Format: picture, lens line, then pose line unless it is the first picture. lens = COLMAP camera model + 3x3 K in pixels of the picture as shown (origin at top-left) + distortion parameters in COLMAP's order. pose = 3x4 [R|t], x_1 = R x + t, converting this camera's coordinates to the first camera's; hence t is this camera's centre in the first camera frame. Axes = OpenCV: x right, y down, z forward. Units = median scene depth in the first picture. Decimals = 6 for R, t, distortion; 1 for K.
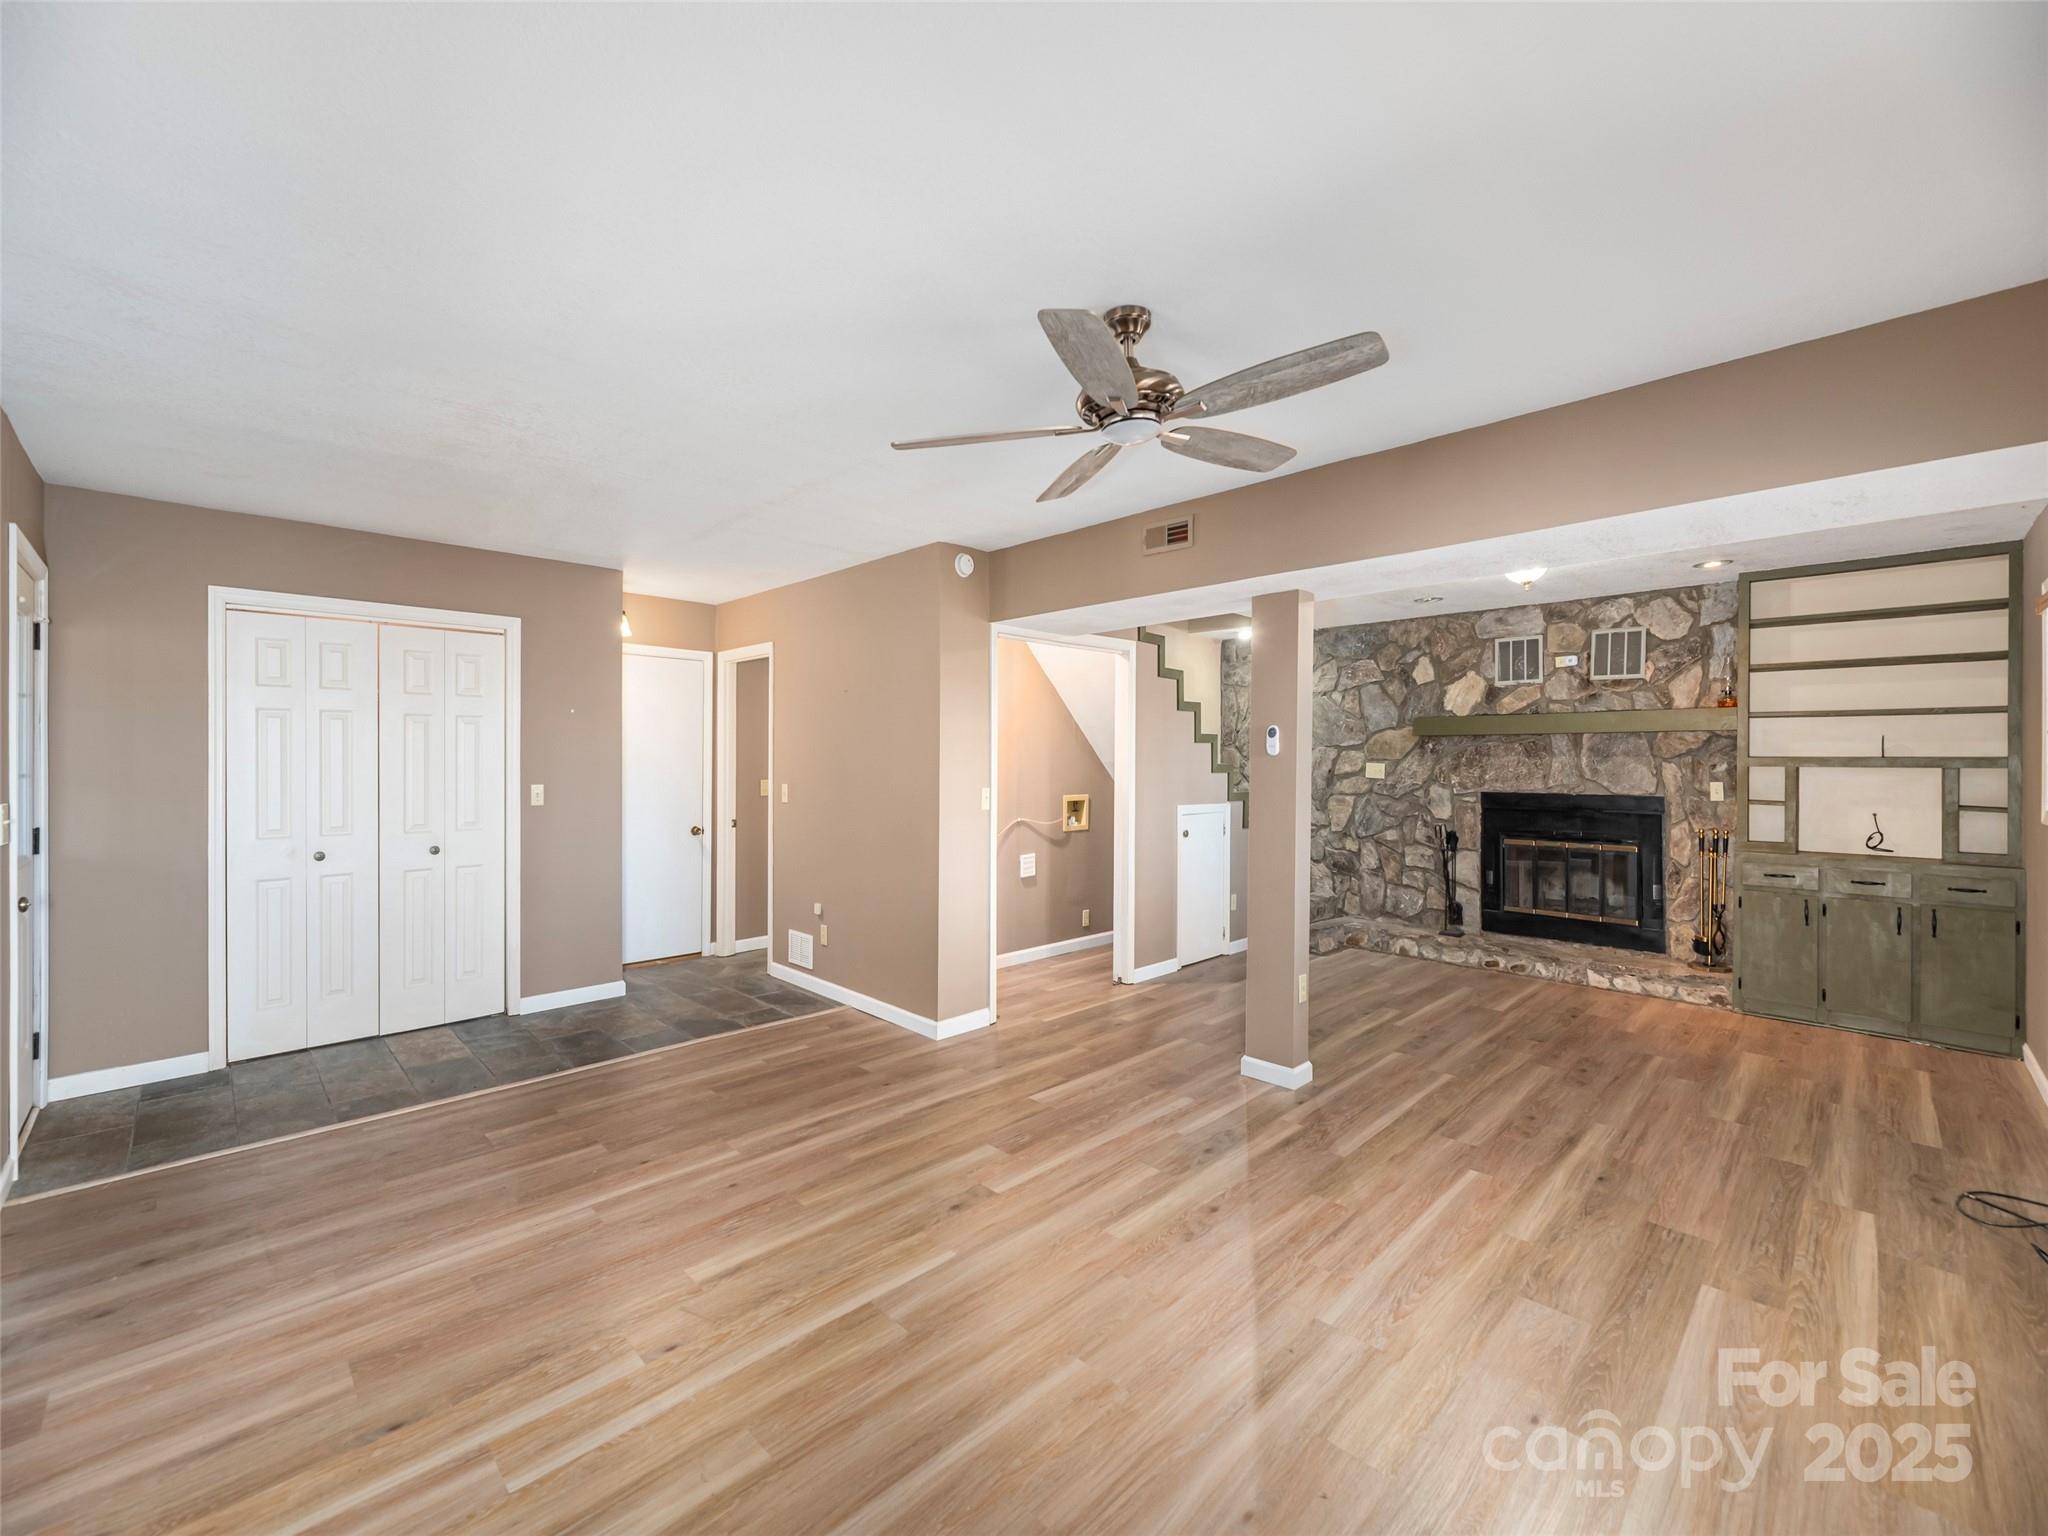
lens RADIAL K [[842.8, 0, 1020.8], [0, 842.8, 764.2], [0, 0, 1]] dist [-0.001650, -0.000027]
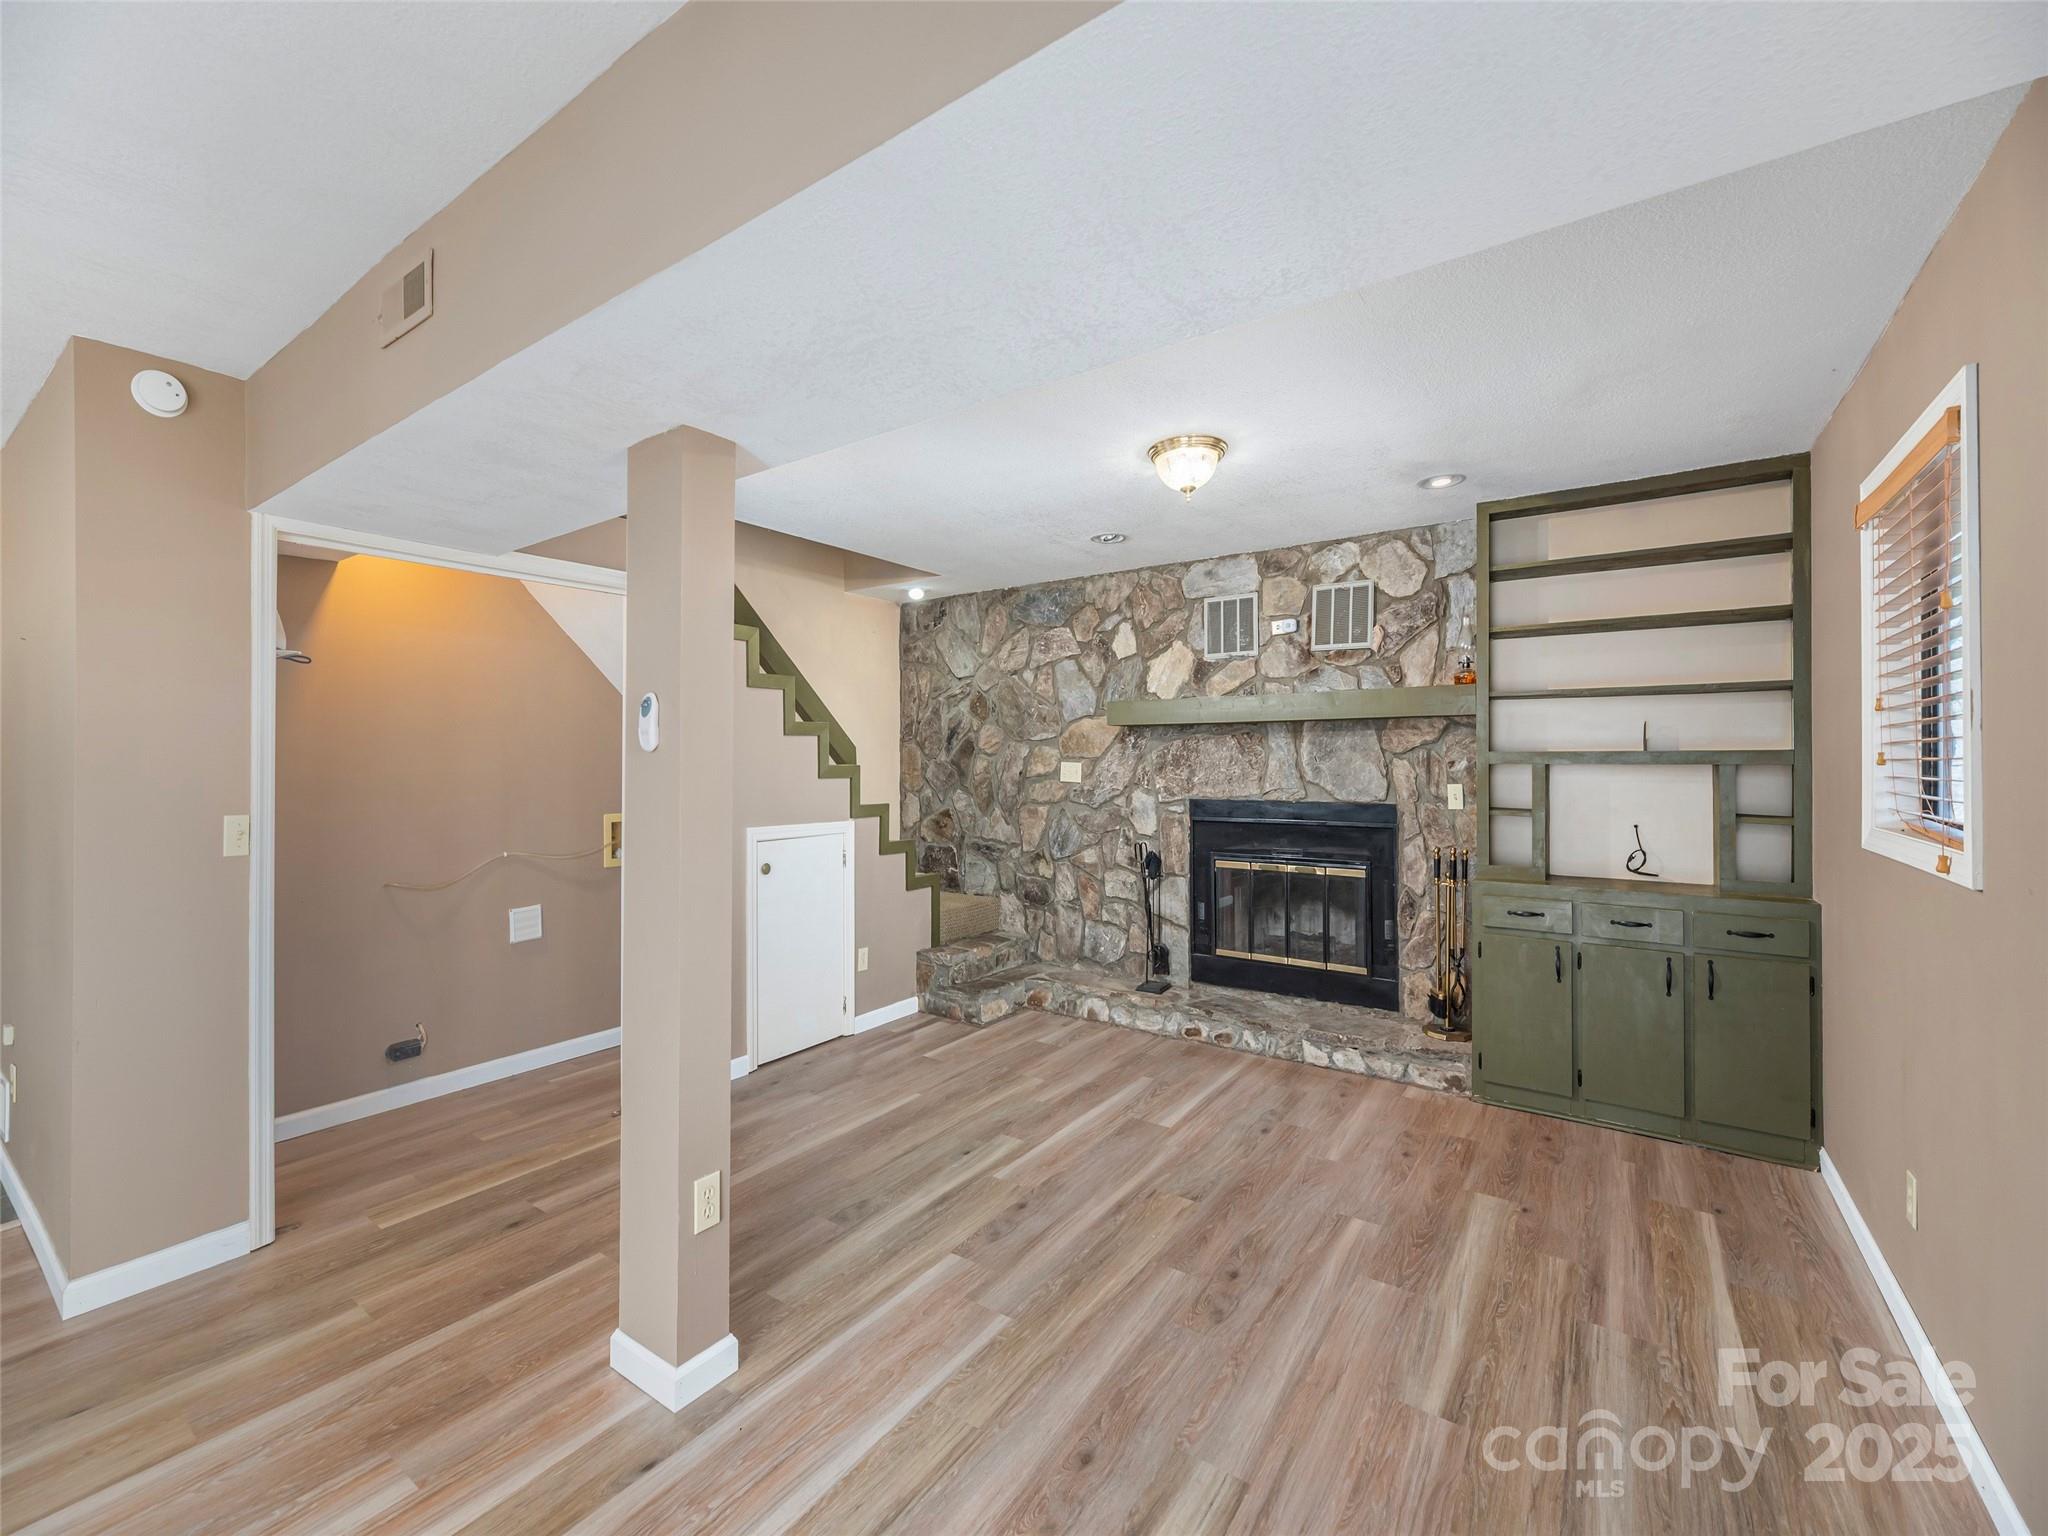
lens RADIAL K [[846.7, 0, 1029.8], [0, 846.7, 764.2], [0, 0, 1]] dist [-0.001419, -0.000341]
pose [[0.982600, -0.008173, 0.185554, 0.288808], [0.008121, 0.999966, 0.001042, -0.000767], [-0.185557, 0.000483, 0.982633, 0.301509]]
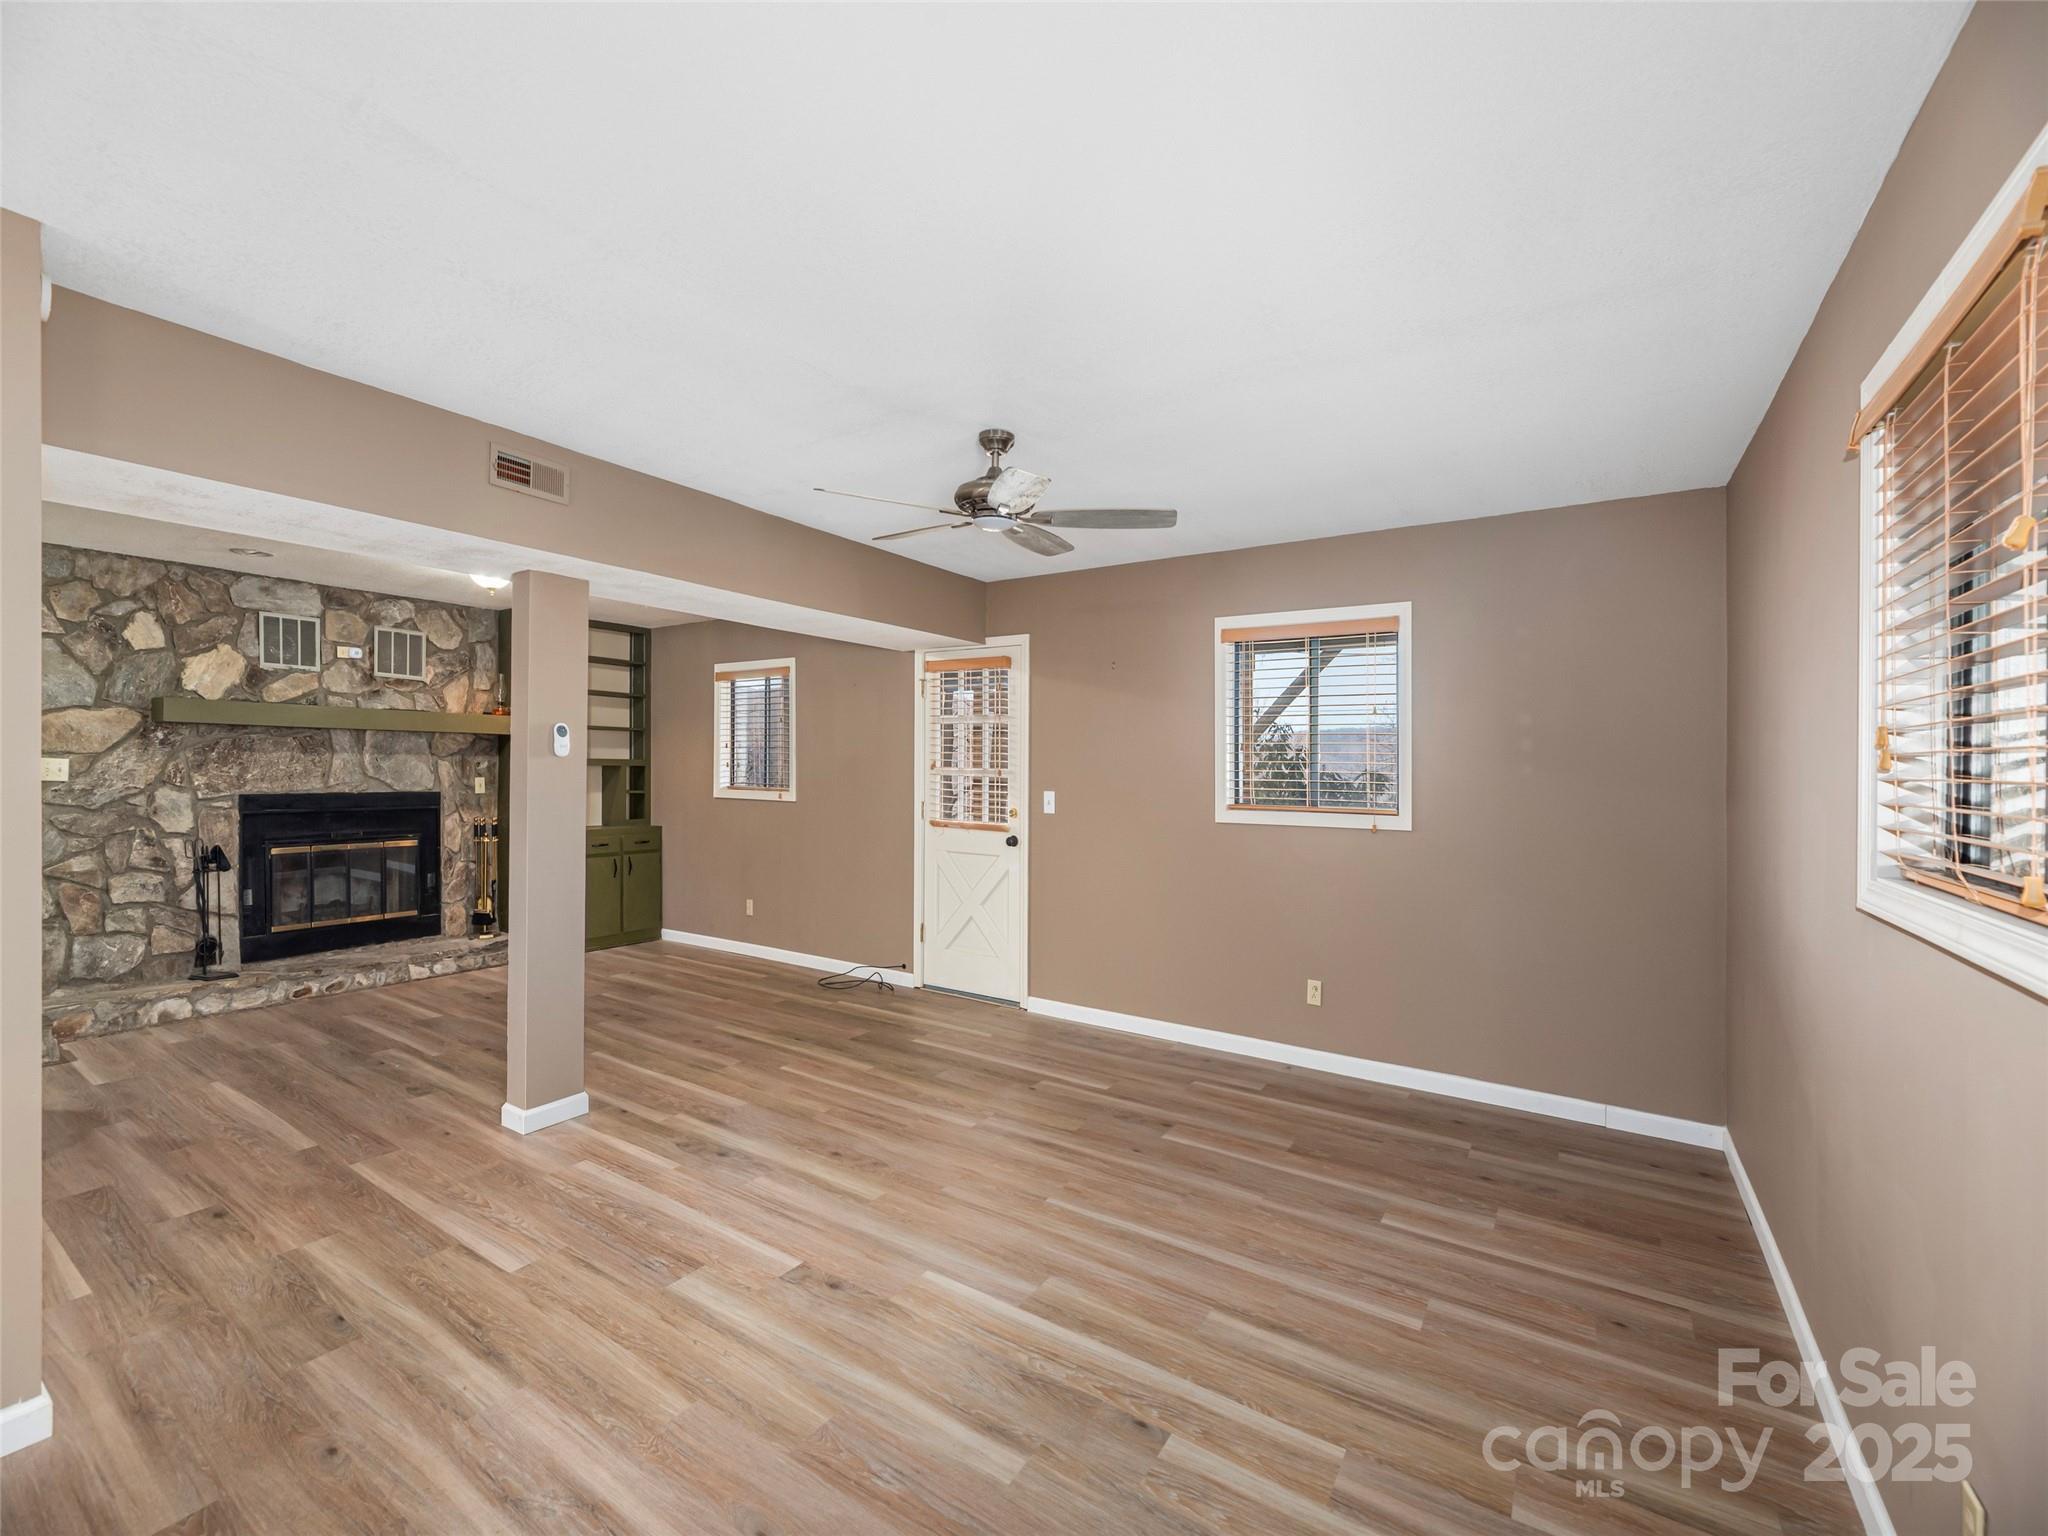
lens RADIAL K [[853.2, 0, 1019.8], [0, 853.2, 763.2], [0, 0, 1]] dist [-0.001714, -0.000417]
pose [[-0.209197, -0.001639, 0.977872, -0.460769], [-0.009827, 0.999952, -0.000427, -0.005082], [-0.977824, -0.009699, -0.209203, 0.476901]]
